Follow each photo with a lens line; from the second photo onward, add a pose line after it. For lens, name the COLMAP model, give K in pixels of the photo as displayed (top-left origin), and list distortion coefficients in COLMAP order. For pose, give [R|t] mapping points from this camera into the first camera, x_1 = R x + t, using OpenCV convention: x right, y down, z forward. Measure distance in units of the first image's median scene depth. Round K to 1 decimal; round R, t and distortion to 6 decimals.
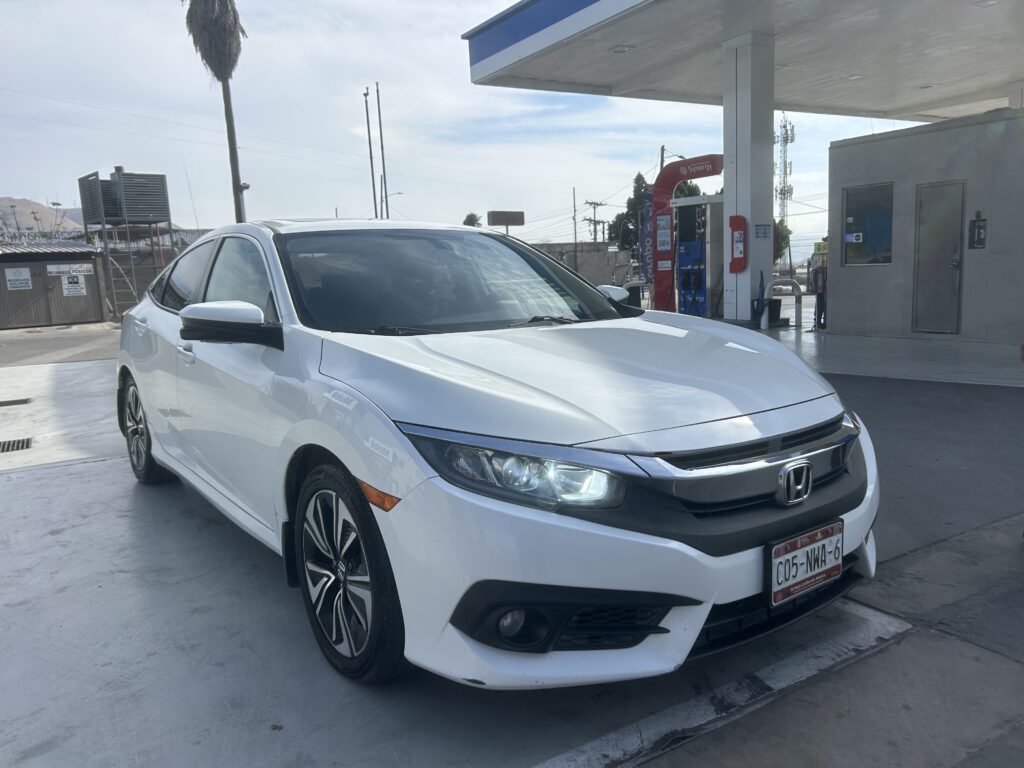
lens RADIAL K [[776.1, 0, 507.0], [0, 776.1, 384.8], [0, 0, 1]] dist [0.033151, -0.036642]
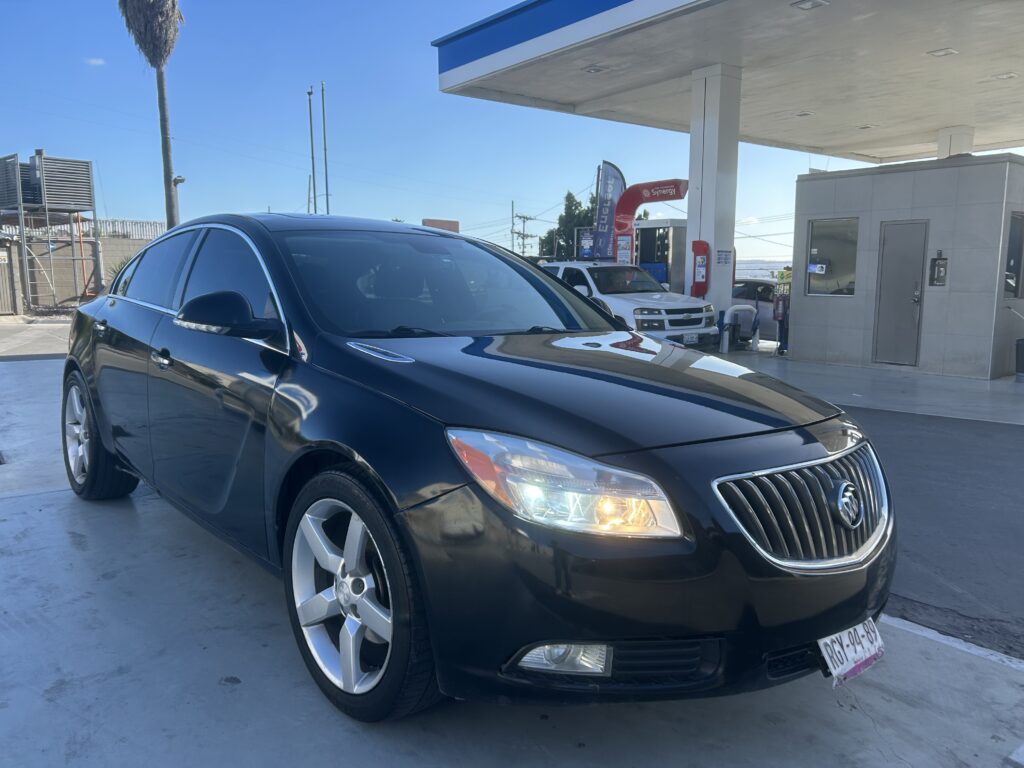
lens RADIAL K [[776.1, 0, 511.9], [0, 776.1, 382.8], [0, 0, 1]] dist [0.033151, -0.036642]
pose [[0.992905, 0.033865, 0.113984, -0.051642], [-0.032140, 0.999340, -0.016938, -0.005565], [-0.114482, 0.013154, 0.993338, 0.017859]]
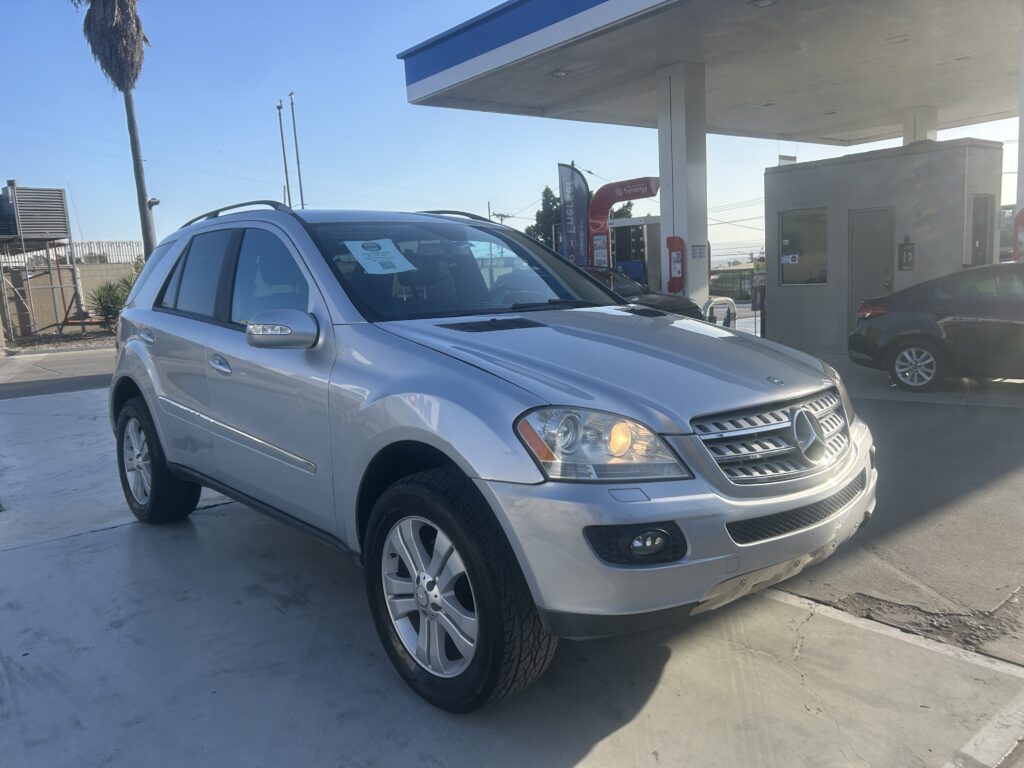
lens RADIAL K [[776.1, 0, 510.6], [0, 776.1, 381.1], [0, 0, 1]] dist [0.033151, -0.036642]
pose [[0.991424, -0.026661, 0.127935, -0.050087], [0.028750, 0.999481, -0.014512, -0.014907], [-0.127482, 0.018066, 0.991676, 0.007219]]
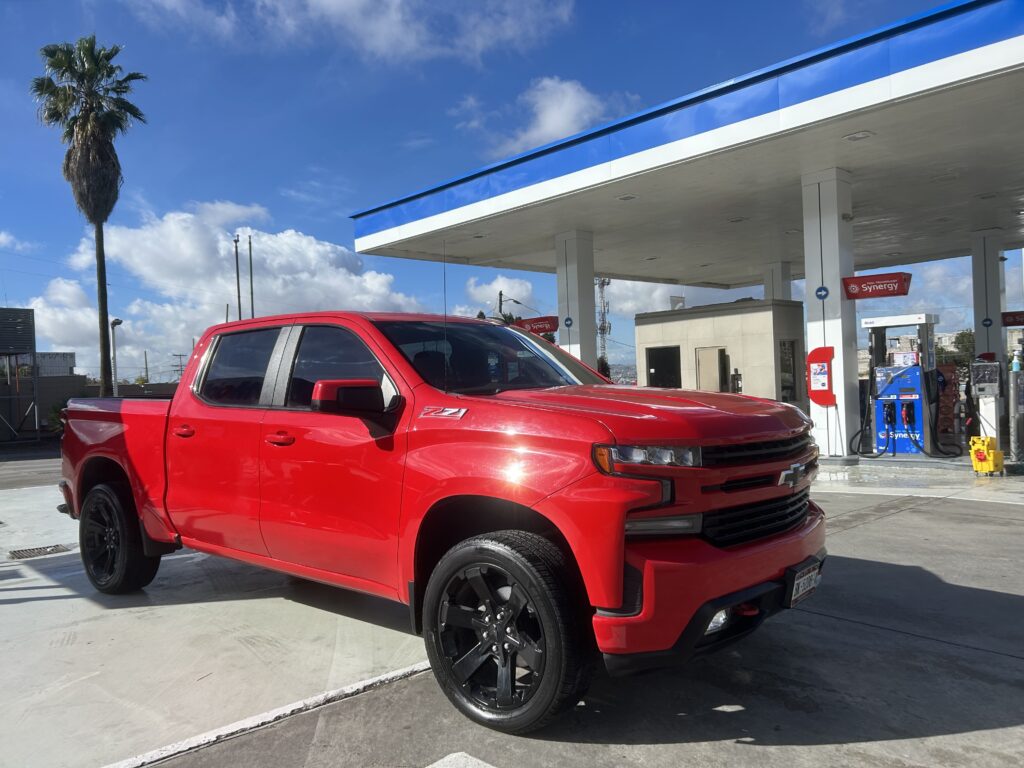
lens RADIAL K [[776.1, 0, 510.4], [0, 776.1, 376.5], [0, 0, 1]] dist [0.033151, -0.036642]
pose [[0.977113, 0.010943, 0.212438, -0.062614], [0.025255, 0.985645, -0.166933, 0.011357], [-0.211216, 0.168477, 0.962810, -0.173953]]
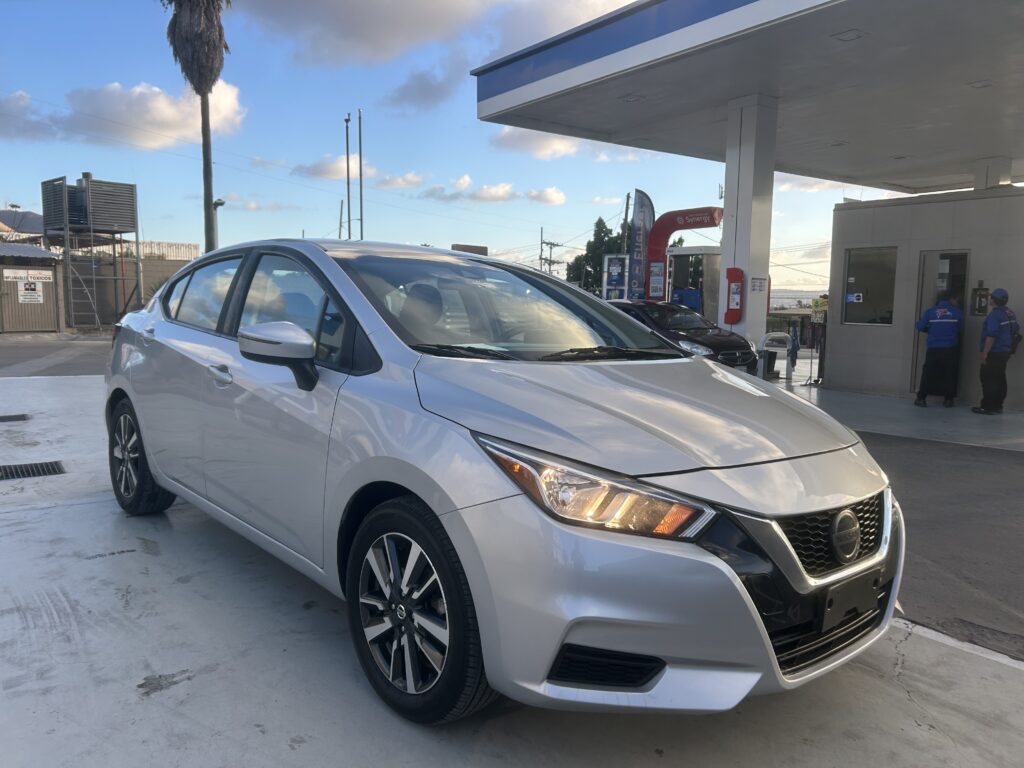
lens RADIAL K [[776.1, 0, 509.8], [0, 776.1, 380.2], [0, 0, 1]] dist [0.033151, -0.036642]
pose [[0.995252, 0.055338, 0.080072, -0.062607], [-0.051348, 0.997375, -0.051051, -0.002870], [-0.082687, 0.046697, 0.995481, 0.014553]]
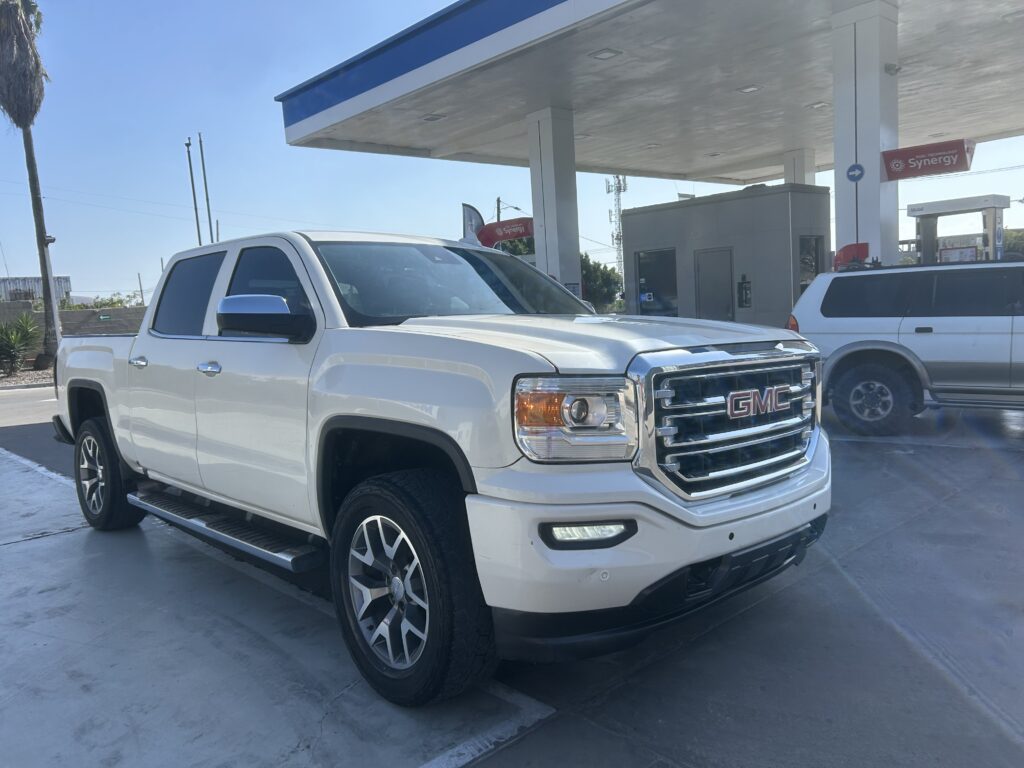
lens RADIAL K [[776.1, 0, 516.7], [0, 776.1, 381.0], [0, 0, 1]] dist [0.033151, -0.036642]
pose [[0.980487, -0.035392, 0.193372, 0.037985], [0.046425, 0.997524, -0.052826, -0.016231], [-0.191024, 0.060773, 0.979702, -0.018467]]
